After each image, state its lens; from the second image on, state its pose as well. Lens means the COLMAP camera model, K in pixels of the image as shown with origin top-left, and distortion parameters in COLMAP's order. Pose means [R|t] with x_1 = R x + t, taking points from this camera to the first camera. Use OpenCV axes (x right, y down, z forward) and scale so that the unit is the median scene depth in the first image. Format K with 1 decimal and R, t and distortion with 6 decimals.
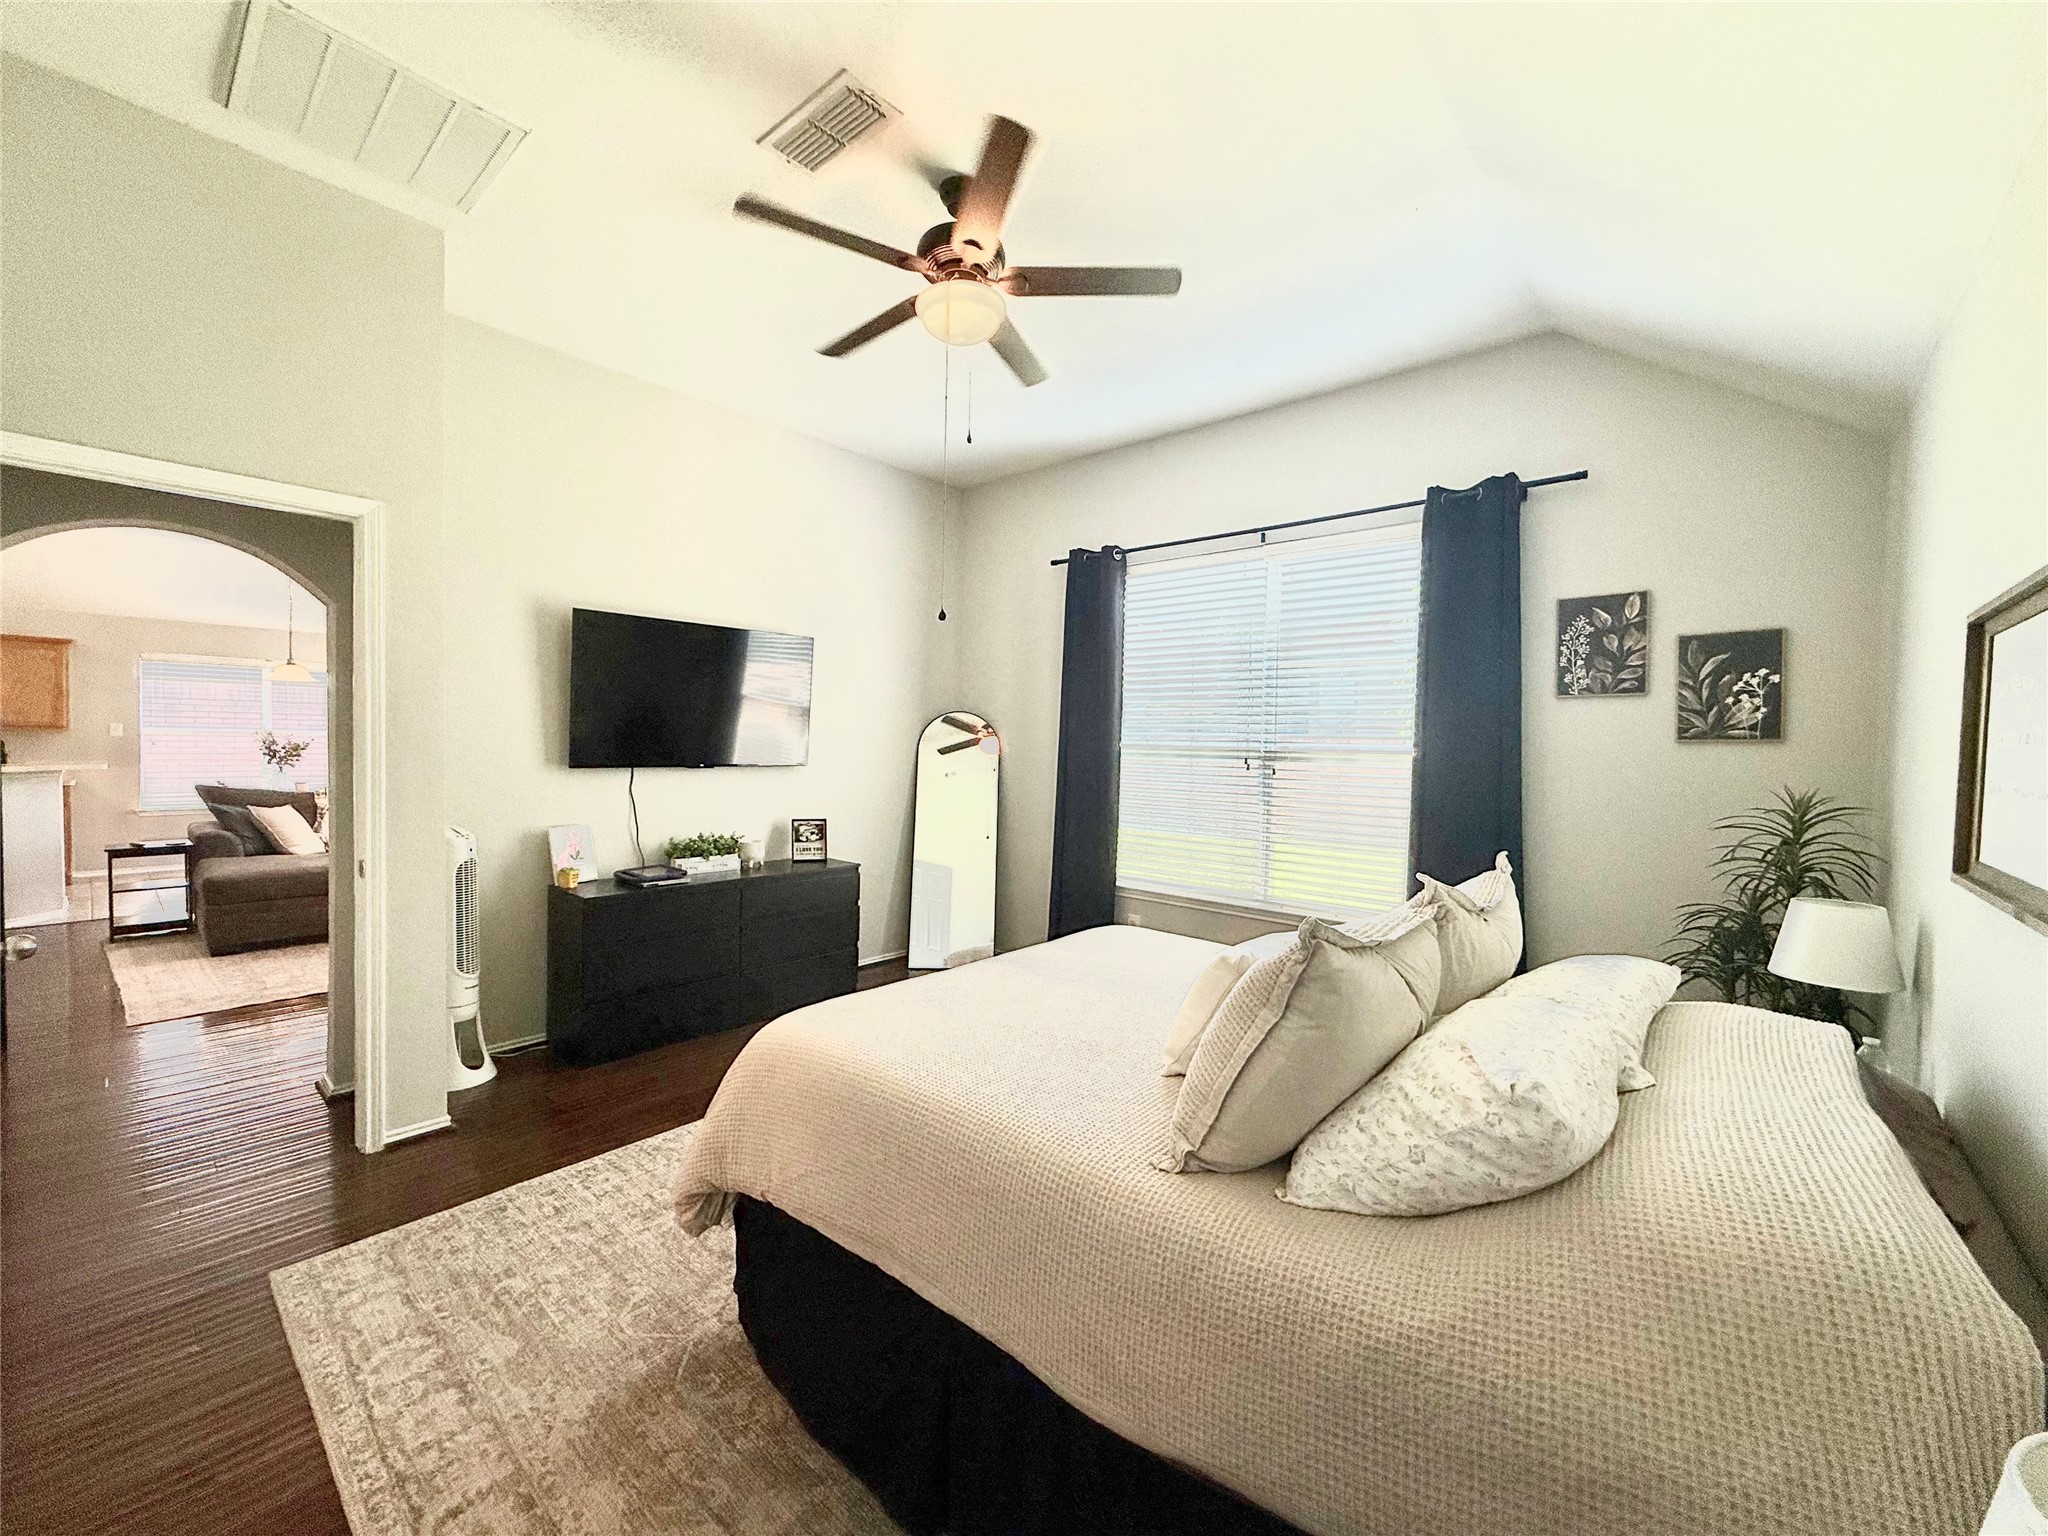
lens RADIAL K [[814.8, 0, 1023.4], [0, 814.8, 765.6], [0, 0, 1]] dist [0.000285, 0.000423]
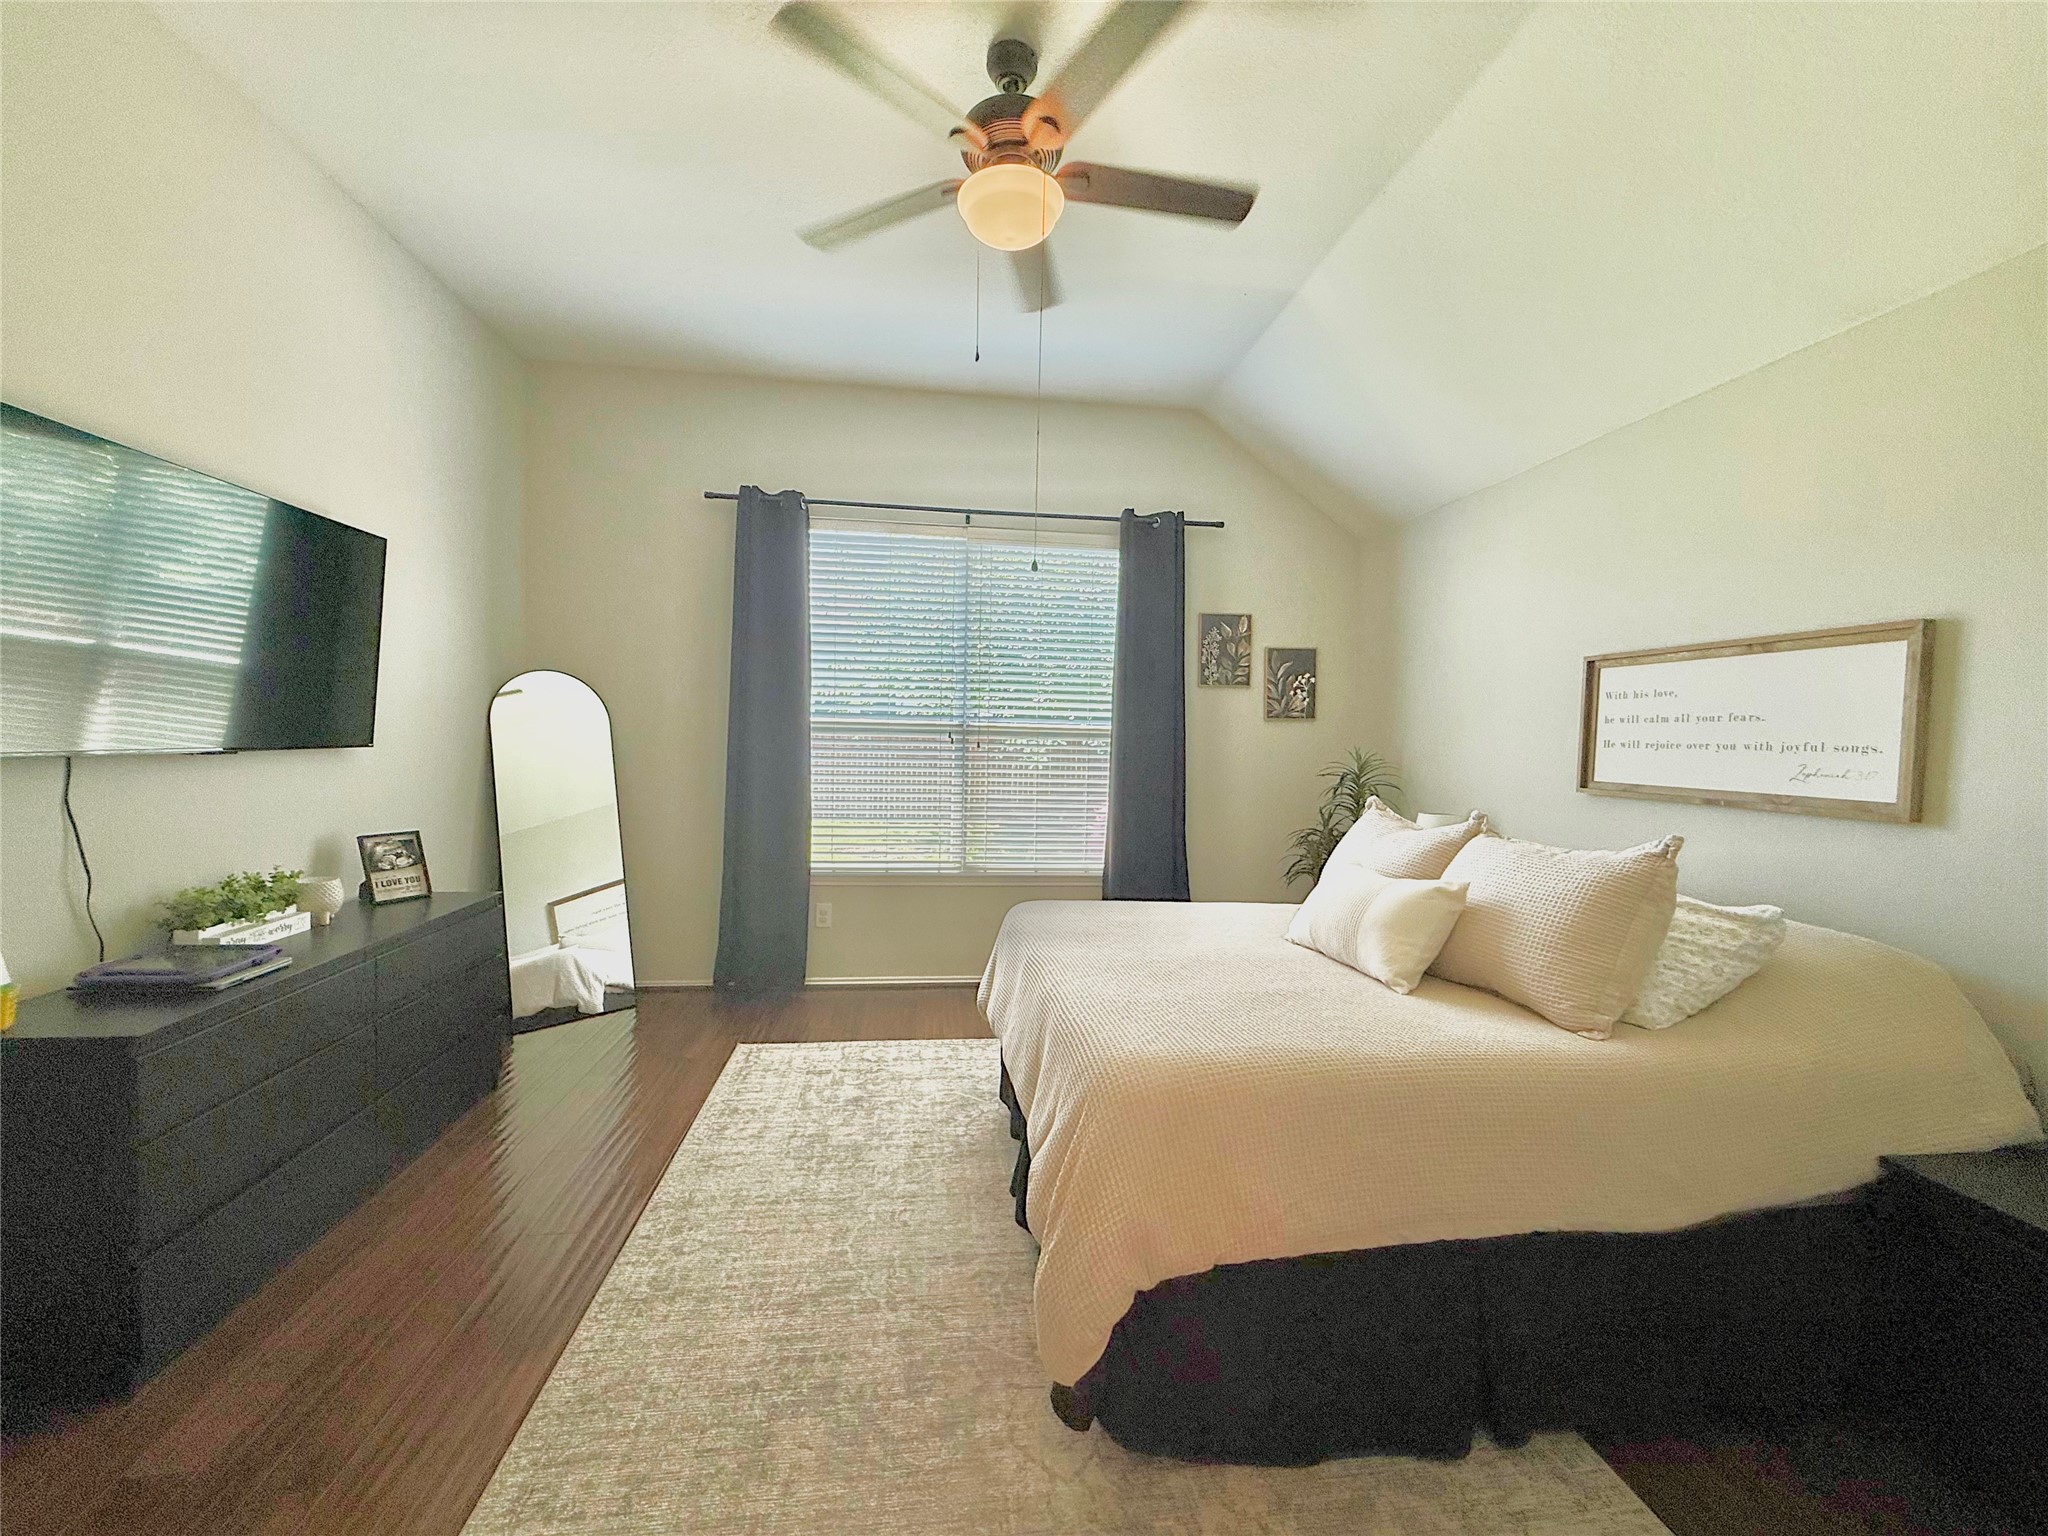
lens RADIAL K [[814.8, 0, 1018.3], [0, 814.8, 766.8], [0, 0, 1]] dist [0.000285, 0.000423]
pose [[0.669764, -0.034586, 0.741769, -0.574947], [0.012045, 0.999289, 0.035717, -0.002215], [-0.742477, -0.014988, 0.669704, 0.331014]]
